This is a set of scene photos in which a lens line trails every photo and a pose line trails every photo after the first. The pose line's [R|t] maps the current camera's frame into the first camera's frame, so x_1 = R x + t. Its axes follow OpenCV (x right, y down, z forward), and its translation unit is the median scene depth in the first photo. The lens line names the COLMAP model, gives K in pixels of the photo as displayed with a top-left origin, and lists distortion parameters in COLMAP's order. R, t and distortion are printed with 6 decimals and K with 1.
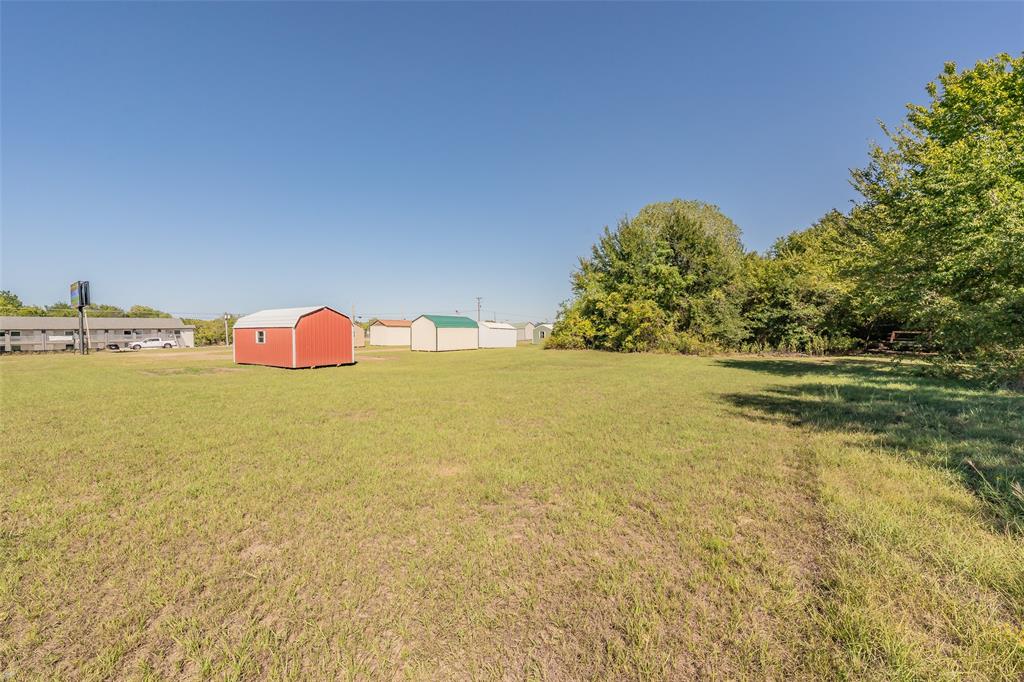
lens RADIAL K [[373.0, 0, 519.8], [0, 373.0, 336.3], [0, 0, 1]] dist [-0.002642, 0.000086]
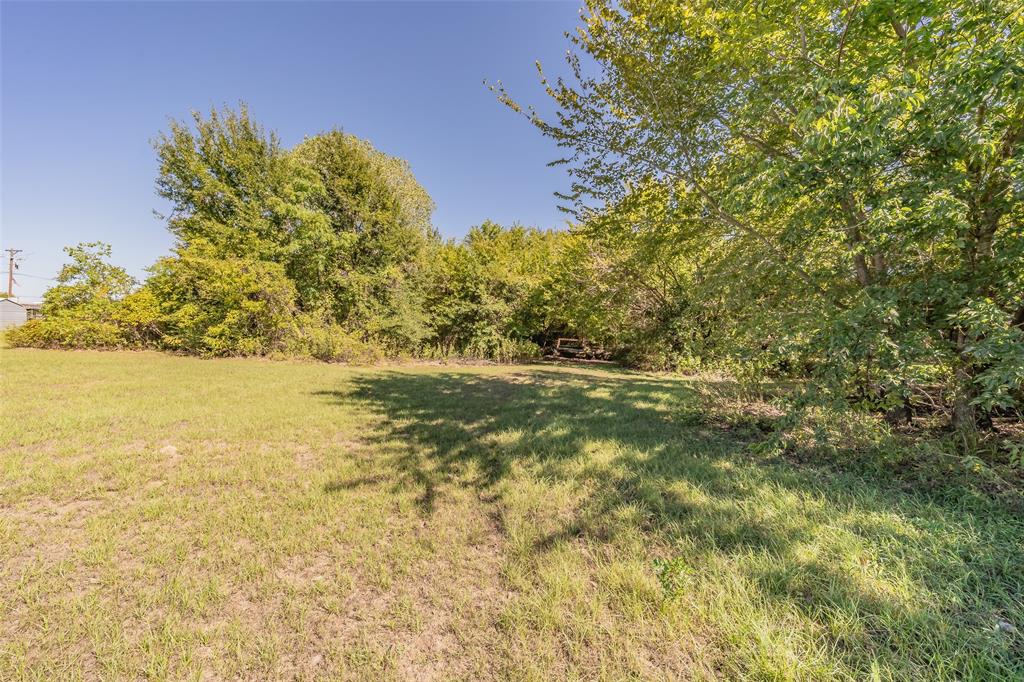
lens RADIAL K [[373.0, 0, 513.3], [0, 373.0, 340.6], [0, 0, 1]] dist [-0.002642, 0.000086]
pose [[0.756840, 0.035975, 0.652609, 0.263603], [-0.040033, 0.999161, -0.008652, 0.008688], [-0.652373, -0.019578, 0.757645, 0.349644]]
